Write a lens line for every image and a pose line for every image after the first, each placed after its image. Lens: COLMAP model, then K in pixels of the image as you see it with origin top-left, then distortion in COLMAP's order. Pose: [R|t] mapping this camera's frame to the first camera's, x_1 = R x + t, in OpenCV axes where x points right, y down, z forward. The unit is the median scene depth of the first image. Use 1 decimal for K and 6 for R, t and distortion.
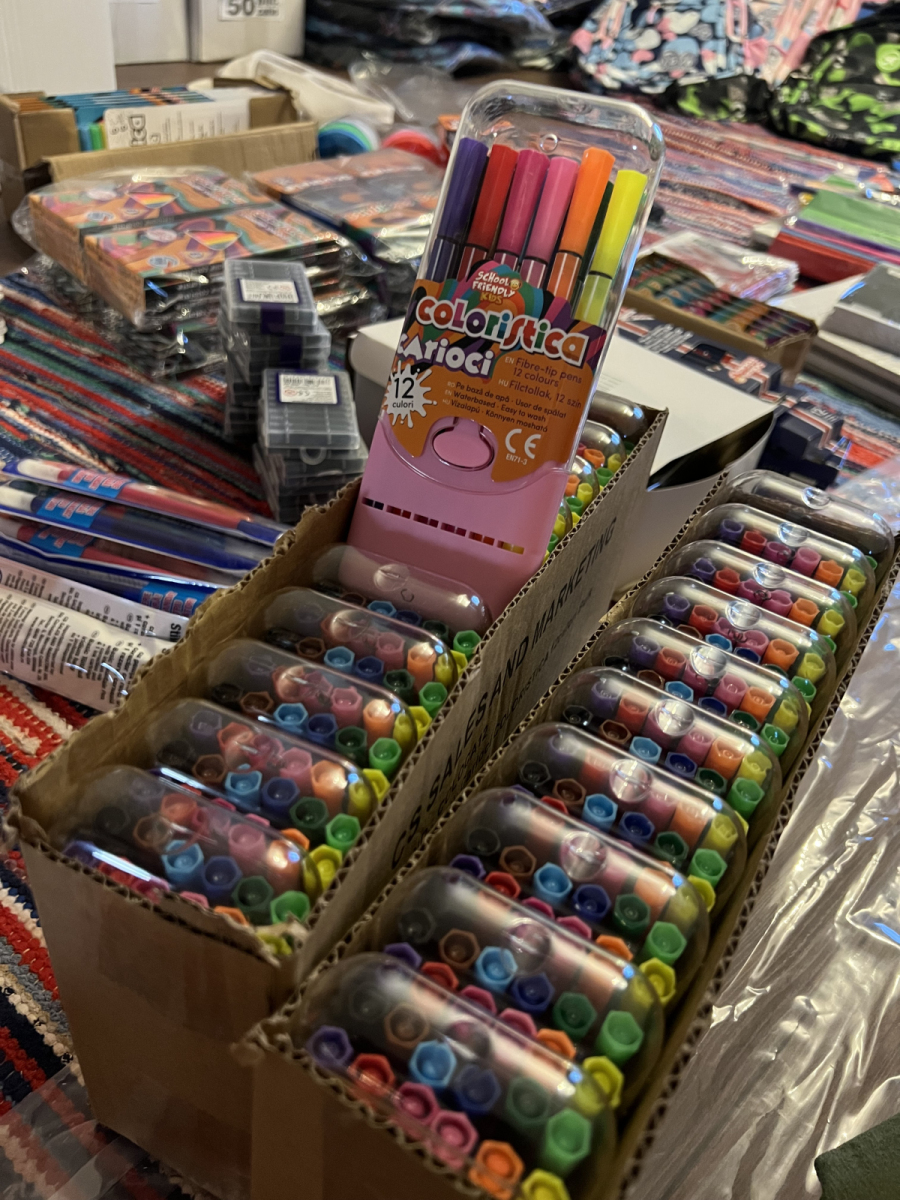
lens RADIAL K [[939.3, 0, 437.3], [0, 939.3, 598.5], [0, 0, 1]] dist [0.029115, -0.041463]
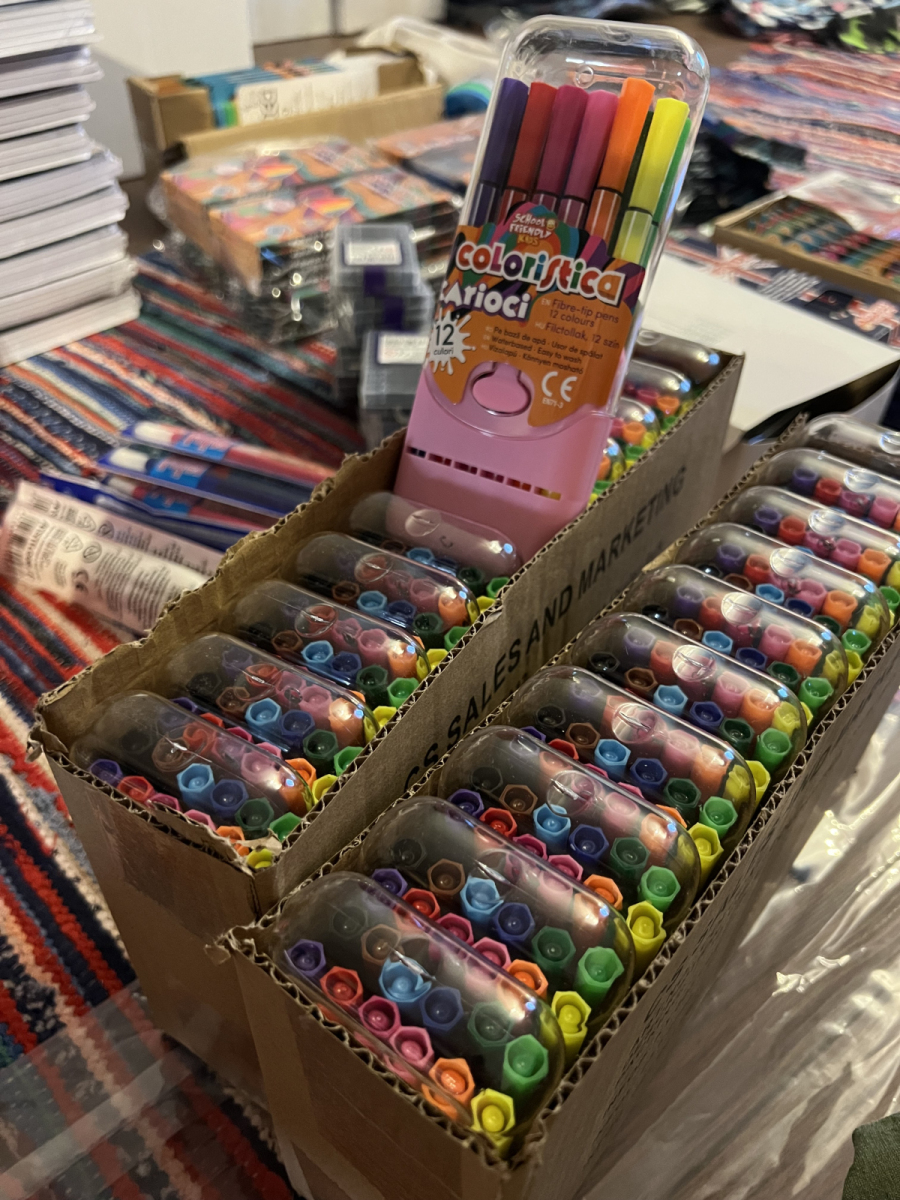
lens RADIAL K [[947.6, 0, 450.0], [0, 947.6, 600.0], [0, 0, 1]] dist [0.026122, -0.050967]
pose [[0.986369, 0.012713, -0.164058, 0.121169], [-0.008183, 0.999567, 0.028258, 0.026056], [0.164346, -0.026530, 0.986046, -0.003790]]
